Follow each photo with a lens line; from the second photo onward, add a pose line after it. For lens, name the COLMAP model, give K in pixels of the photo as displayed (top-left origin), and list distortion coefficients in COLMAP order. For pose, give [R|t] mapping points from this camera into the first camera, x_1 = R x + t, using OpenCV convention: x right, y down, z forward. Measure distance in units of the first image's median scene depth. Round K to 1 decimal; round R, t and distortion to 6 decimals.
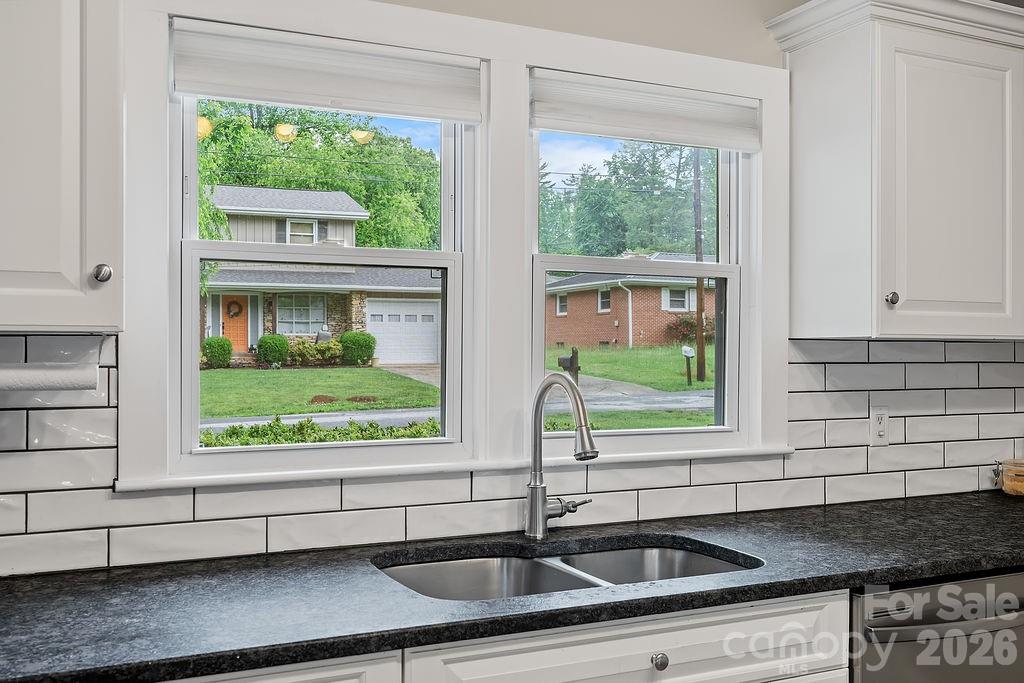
lens RADIAL K [[989.5, 0, 514.6], [0, 989.5, 358.4], [0, 0, 1]] dist [0.005648, 0.000000]
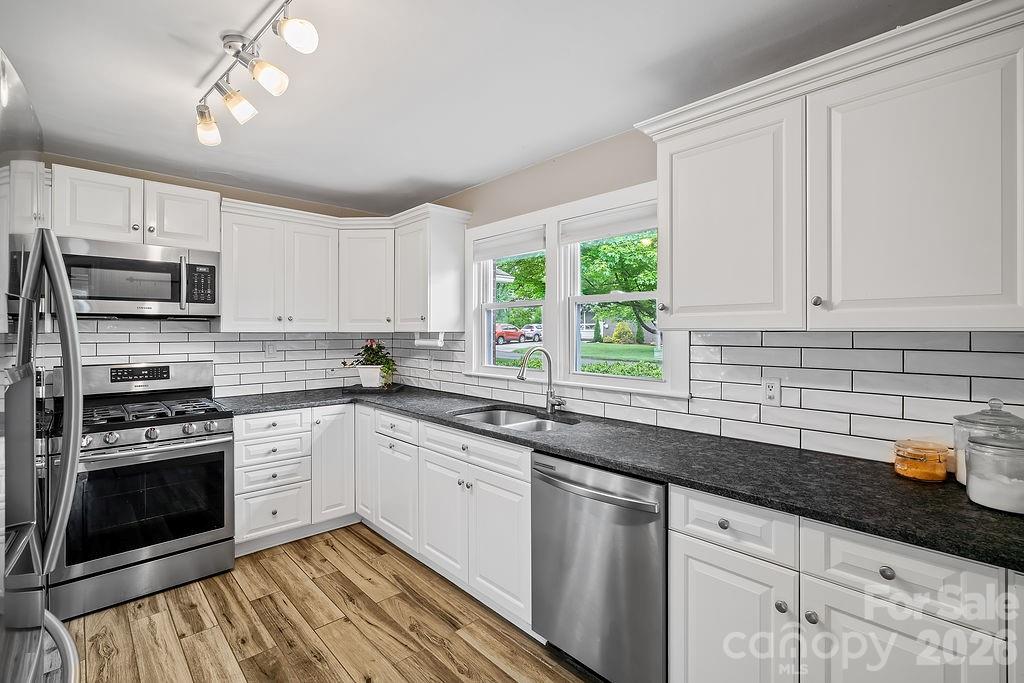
lens RADIAL K [[464.9, 0, 516.6], [0, 464.9, 334.8], [0, 0, 1]] dist [-0.003756, 0.001231]
pose [[0.303856, 0.001921, -0.952716, 1.028259], [-0.009380, 0.999956, -0.000975, -0.010147], [0.952672, 0.009233, 0.303861, 0.521525]]
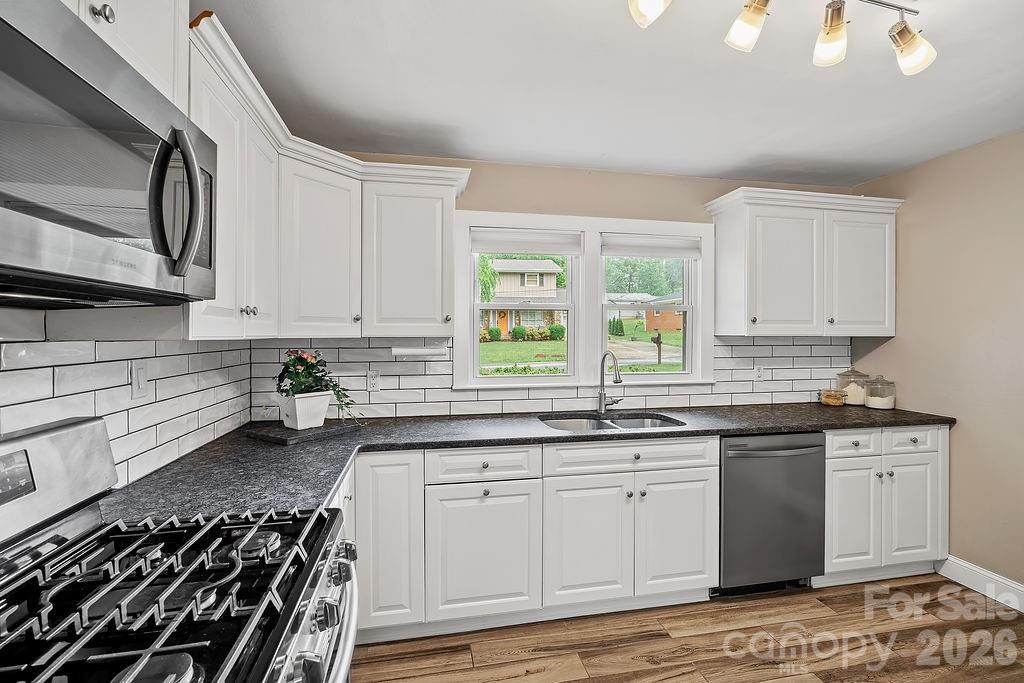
lens RADIAL K [[464.9, 0, 514.7], [0, 464.9, 339.5], [0, 0, 1]] dist [-0.003756, 0.001231]
pose [[0.968976, 0.001662, -0.247151, 0.093944], [-0.000155, 0.999981, 0.006118, -0.018678], [0.247157, -0.005890, 0.968958, -0.232564]]
